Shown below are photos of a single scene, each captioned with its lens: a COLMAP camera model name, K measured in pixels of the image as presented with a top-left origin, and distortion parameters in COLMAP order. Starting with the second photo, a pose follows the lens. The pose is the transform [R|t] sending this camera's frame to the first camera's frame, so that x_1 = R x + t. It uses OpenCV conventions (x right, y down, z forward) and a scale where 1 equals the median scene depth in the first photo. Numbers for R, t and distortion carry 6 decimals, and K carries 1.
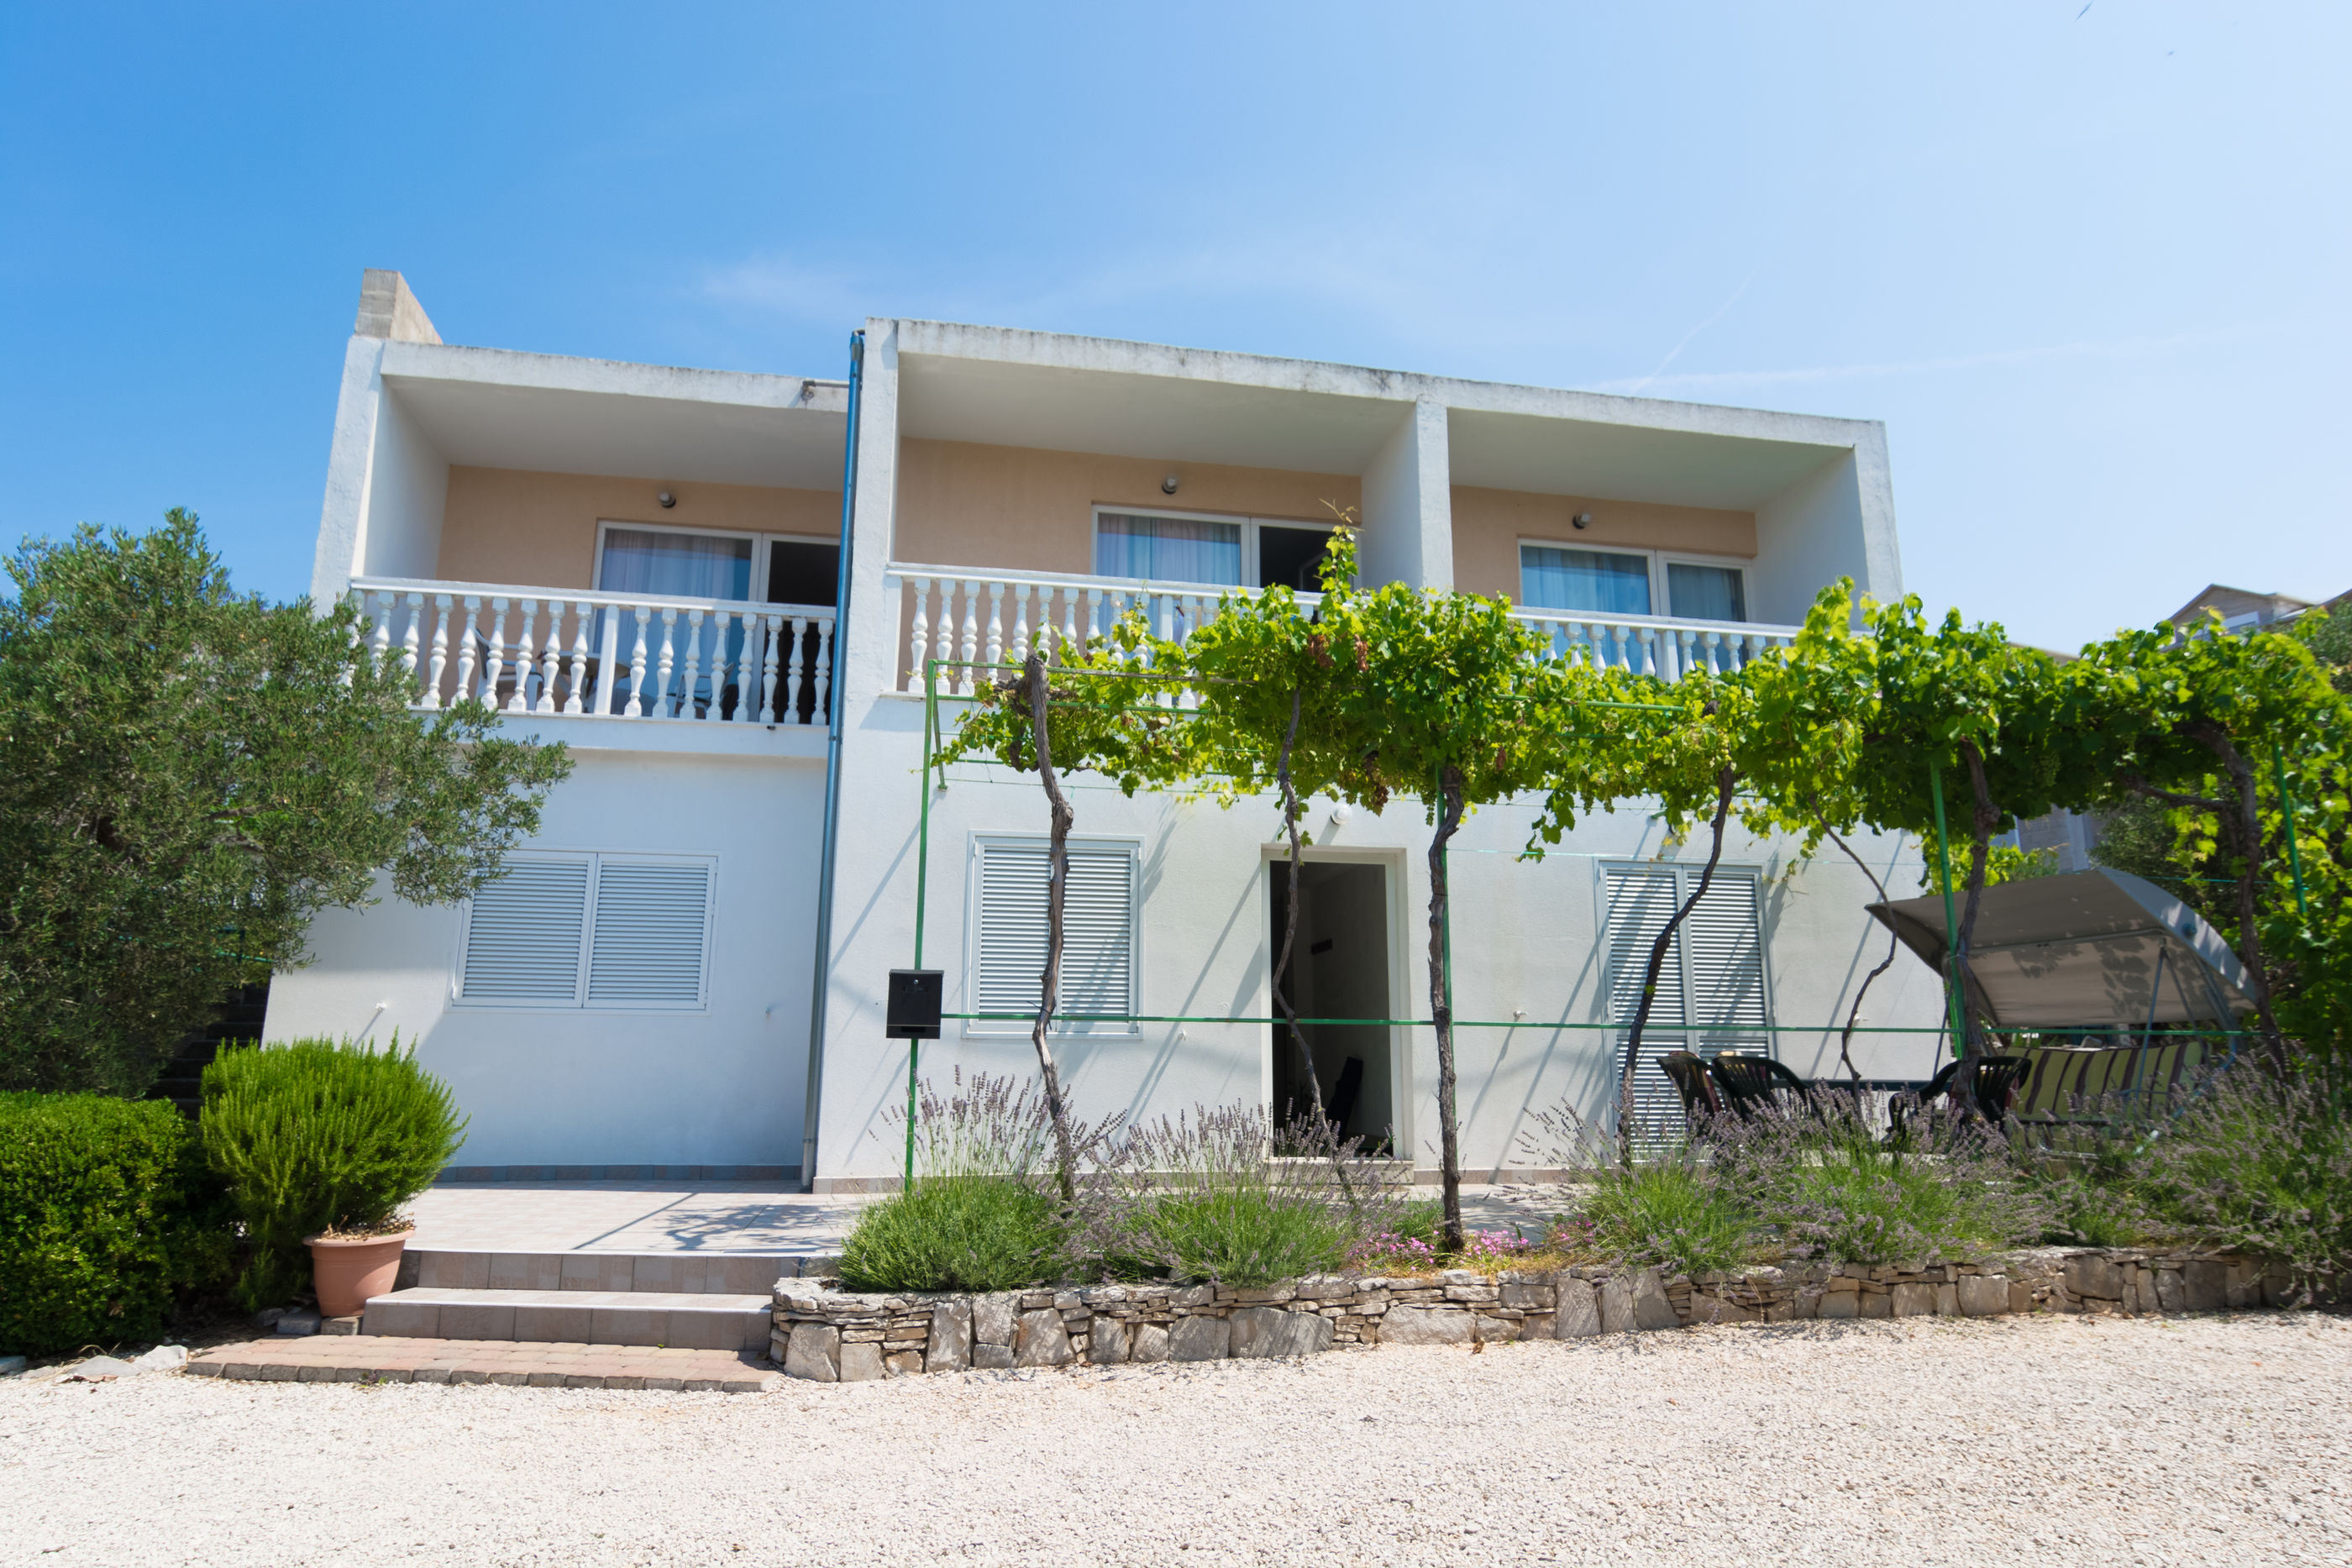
lens RADIAL K [[1350.1, 0, 1176.0], [0, 1350.1, 784.0], [0, 0, 1]] dist [0.000374, -0.001237]
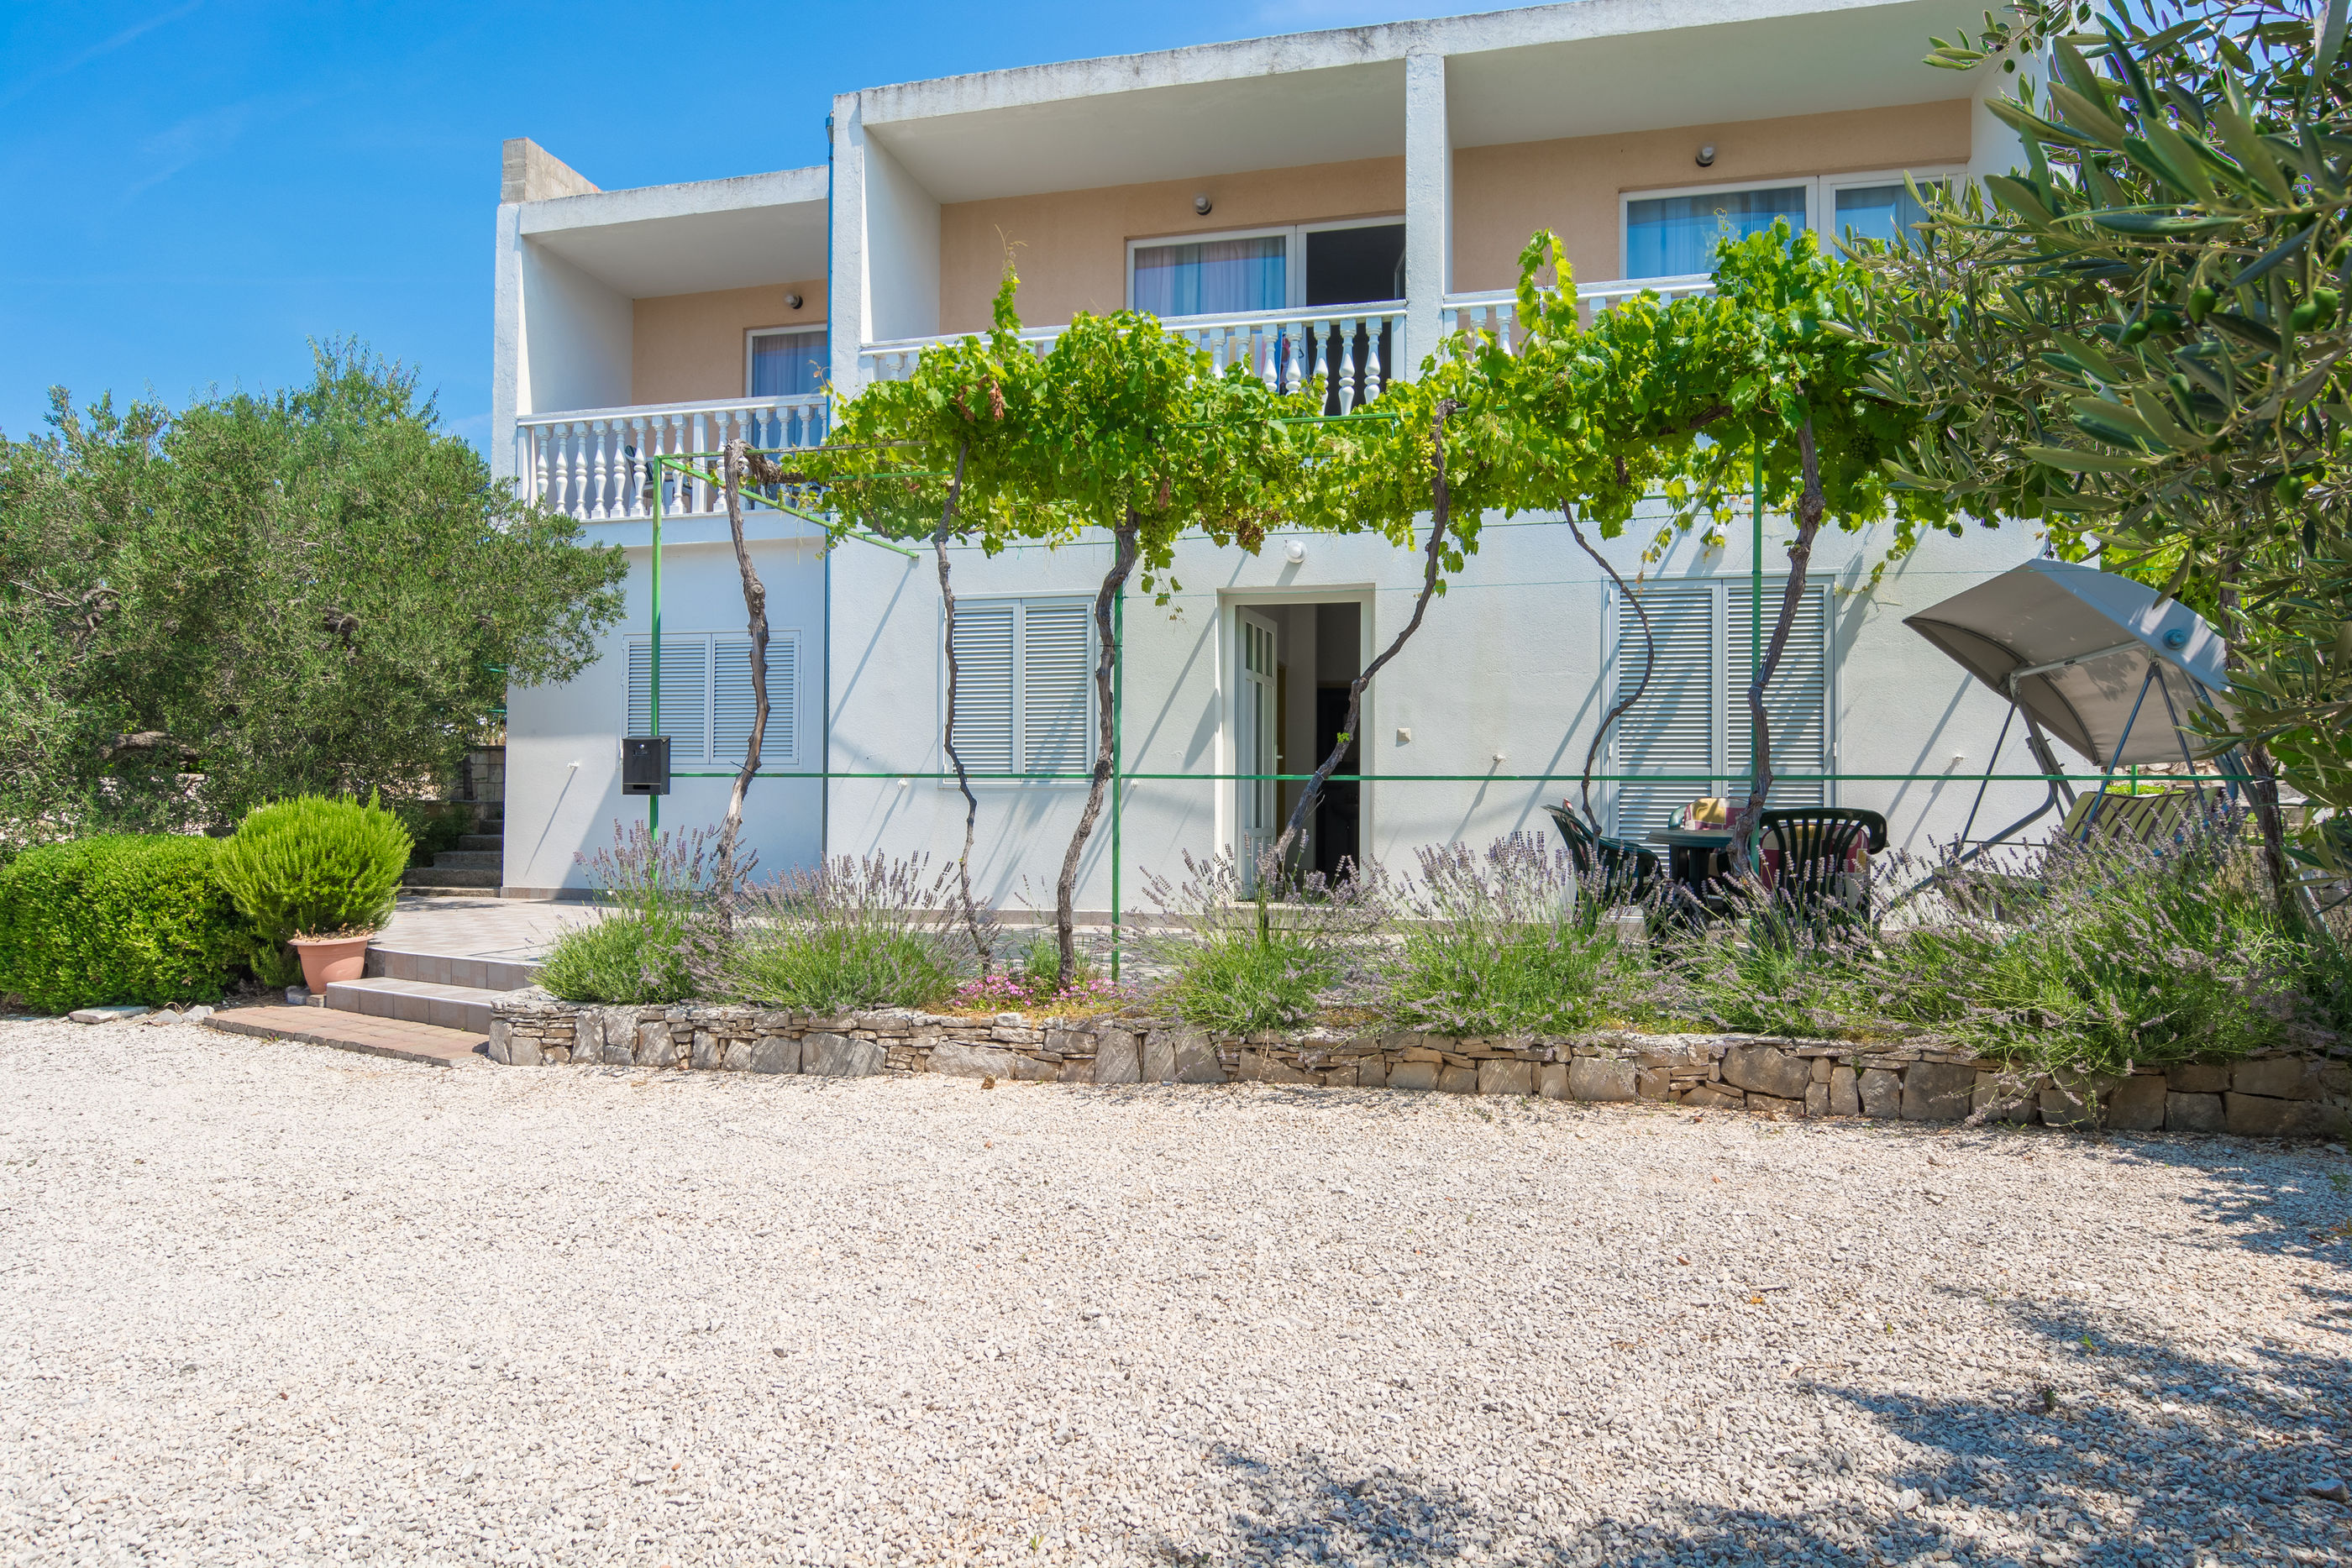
lens RADIAL K [[1350.1, 0, 1176.0], [0, 1350.1, 784.0], [0, 0, 1]] dist [0.000374, -0.001237]
pose [[0.912156, -0.006182, -0.409797, 0.691320], [0.085108, 0.980947, 0.174642, 0.014855], [0.400909, -0.194177, 0.895303, 0.141712]]
